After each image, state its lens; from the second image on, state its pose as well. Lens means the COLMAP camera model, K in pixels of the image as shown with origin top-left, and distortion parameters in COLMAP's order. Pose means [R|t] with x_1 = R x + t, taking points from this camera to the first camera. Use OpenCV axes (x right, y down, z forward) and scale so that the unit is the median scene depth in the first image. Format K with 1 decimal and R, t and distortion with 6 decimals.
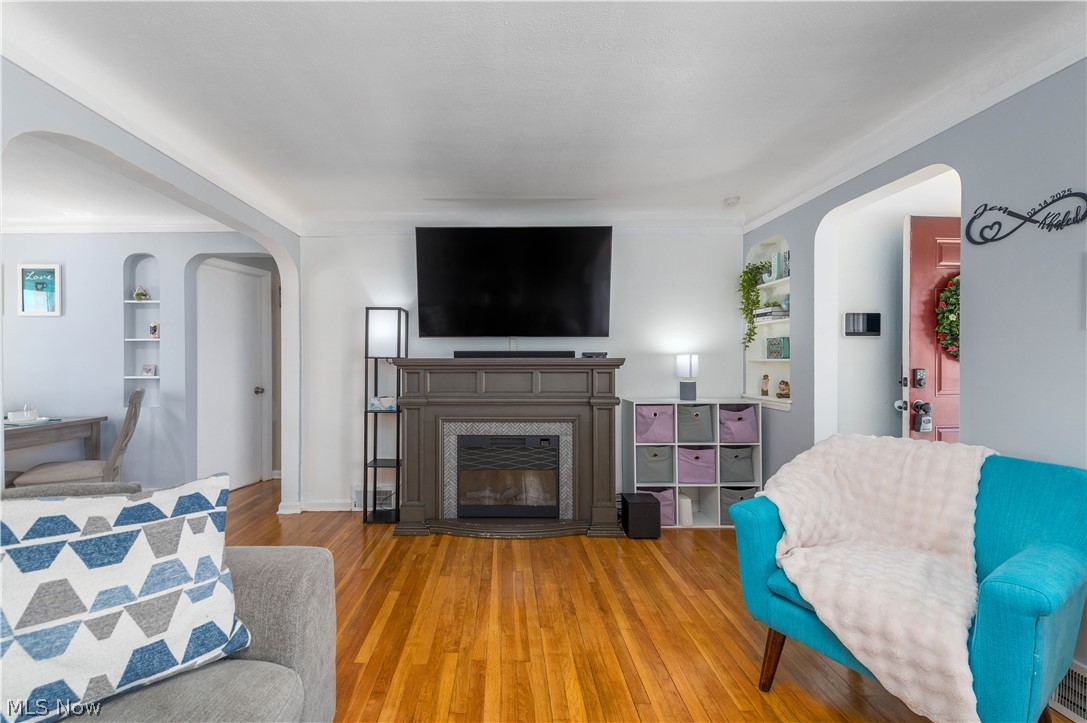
lens RADIAL K [[420.5, 0, 497.3], [0, 420.5, 357.2], [0, 0, 1]] dist [0.012234, -0.001815]
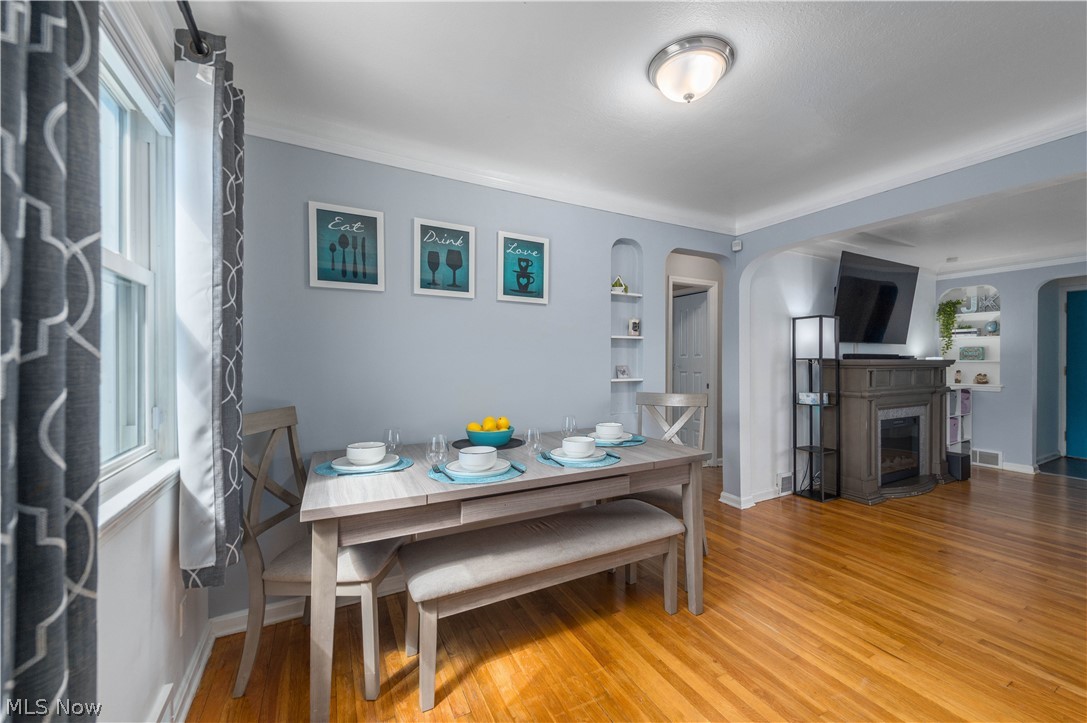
lens RADIAL K [[420.5, 0, 545.8], [0, 420.5, 360.9], [0, 0, 1]] dist [0.012234, -0.001815]
pose [[0.881440, 0.002652, 0.472289, -1.461449], [-0.002897, 0.999996, -0.000209, 0.009324], [-0.472287, -0.001184, 0.881444, 0.323729]]
